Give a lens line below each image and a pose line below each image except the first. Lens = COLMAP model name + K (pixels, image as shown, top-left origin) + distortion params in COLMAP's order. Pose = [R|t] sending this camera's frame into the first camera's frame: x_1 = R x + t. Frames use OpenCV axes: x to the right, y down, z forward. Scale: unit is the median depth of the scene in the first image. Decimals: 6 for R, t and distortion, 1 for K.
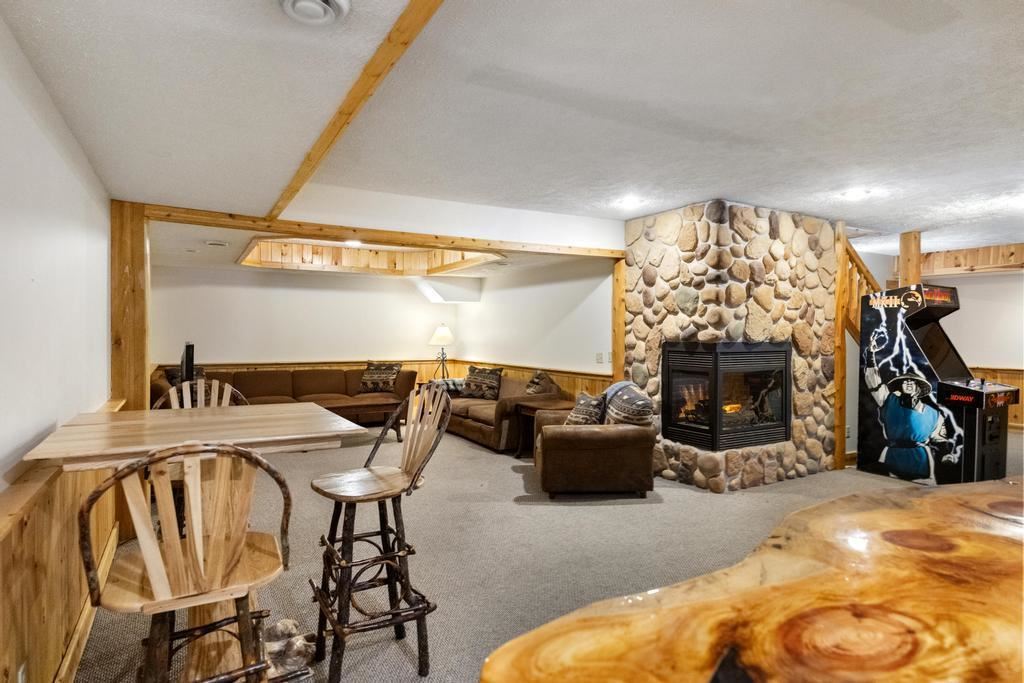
lens RADIAL K [[572.8, 0, 513.4], [0, 572.8, 339.9], [0, 0, 1]] dist [0.002645, -0.000405]
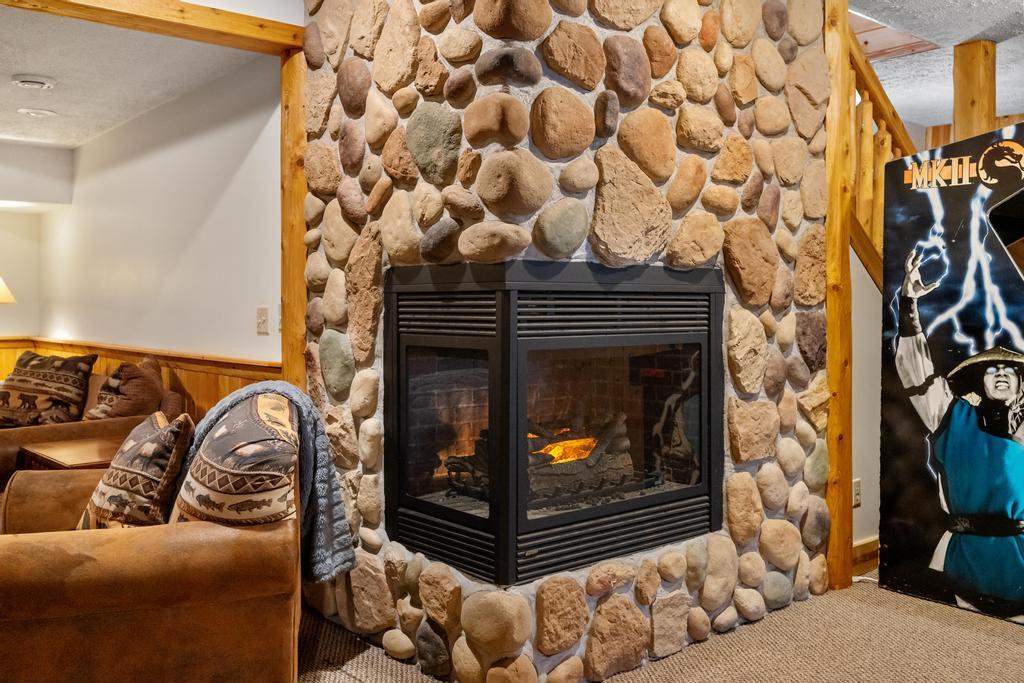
lens RADIAL K [[898.1, 0, 509.3], [0, 898.1, 305.1], [0, 0, 1]] dist [0.012872, -0.003442]
pose [[0.983126, -0.002256, 0.182914, 0.233888], [0.004838, 0.999895, -0.013676, 0.034162], [-0.182864, 0.014330, 0.983034, 0.434980]]
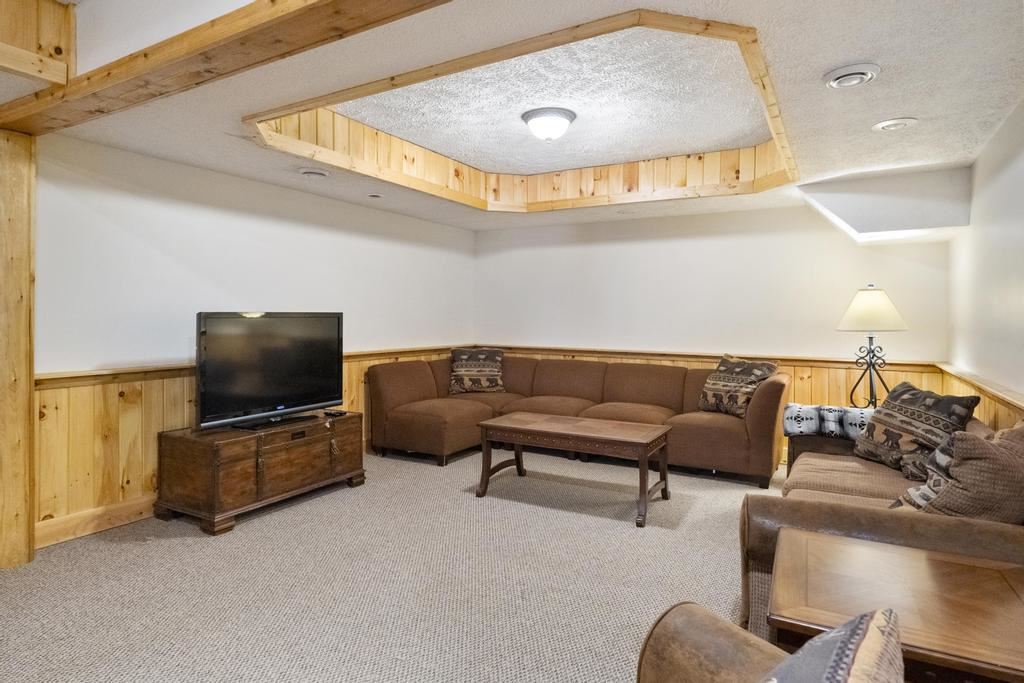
lens RADIAL K [[572.8, 0, 506.6], [0, 572.8, 318.0], [0, 0, 1]] dist [0.002645, -0.000405]
pose [[0.501492, 0.001064, -0.865162, 0.208424], [-0.017283, 0.999812, -0.008789, 0.012671], [0.864990, 0.019360, 0.501416, 0.842405]]
